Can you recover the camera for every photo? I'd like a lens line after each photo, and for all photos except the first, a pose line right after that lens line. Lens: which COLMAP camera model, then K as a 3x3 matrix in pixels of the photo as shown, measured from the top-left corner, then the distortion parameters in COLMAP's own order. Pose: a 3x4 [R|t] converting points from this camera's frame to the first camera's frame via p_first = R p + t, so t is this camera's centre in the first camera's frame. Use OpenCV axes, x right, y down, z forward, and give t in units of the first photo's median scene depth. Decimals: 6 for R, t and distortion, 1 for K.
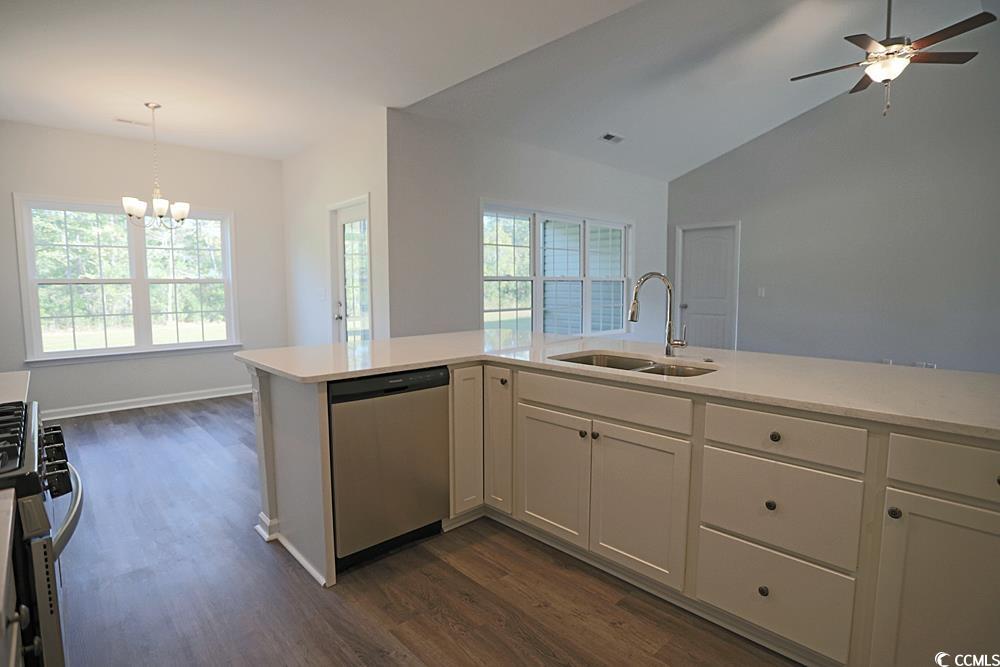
lens RADIAL K [[530.0, 0, 497.4], [0, 530.0, 329.2], [0, 0, 1]] dist [-0.022317, 0.006516]
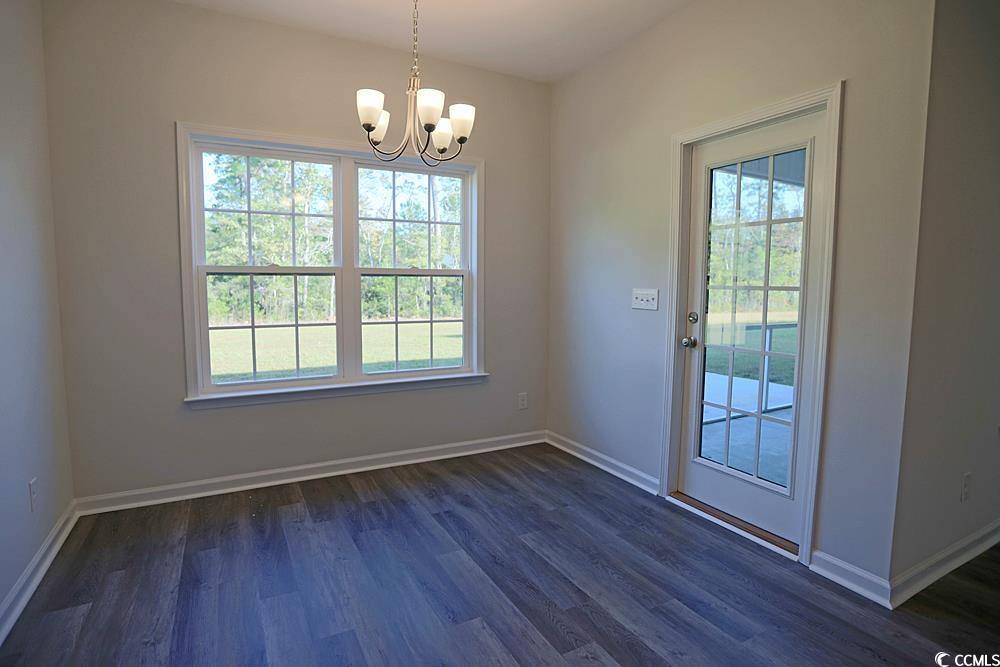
lens RADIAL K [[530.0, 0, 494.6], [0, 530.0, 335.5], [0, 0, 1]] dist [-0.022317, 0.006516]
pose [[0.969991, 0.039336, -0.239939, -0.351173], [-0.036846, 0.999211, 0.014857, -0.030251], [0.240334, -0.005570, 0.970674, 0.422798]]
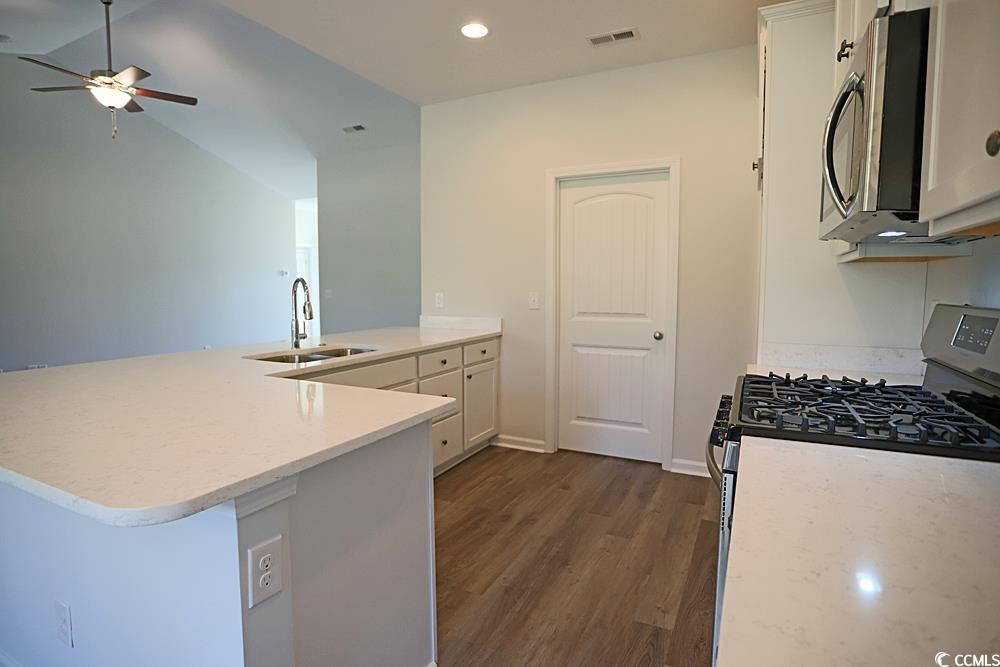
lens RADIAL K [[530.0, 0, 496.8], [0, 530.0, 336.7], [0, 0, 1]] dist [-0.022317, 0.006516]
pose [[-0.358548, -0.088099, 0.929345, -0.018125], [0.086847, 0.988071, 0.127172, -0.001662], [-0.929463, 0.126308, -0.346620, 0.019277]]
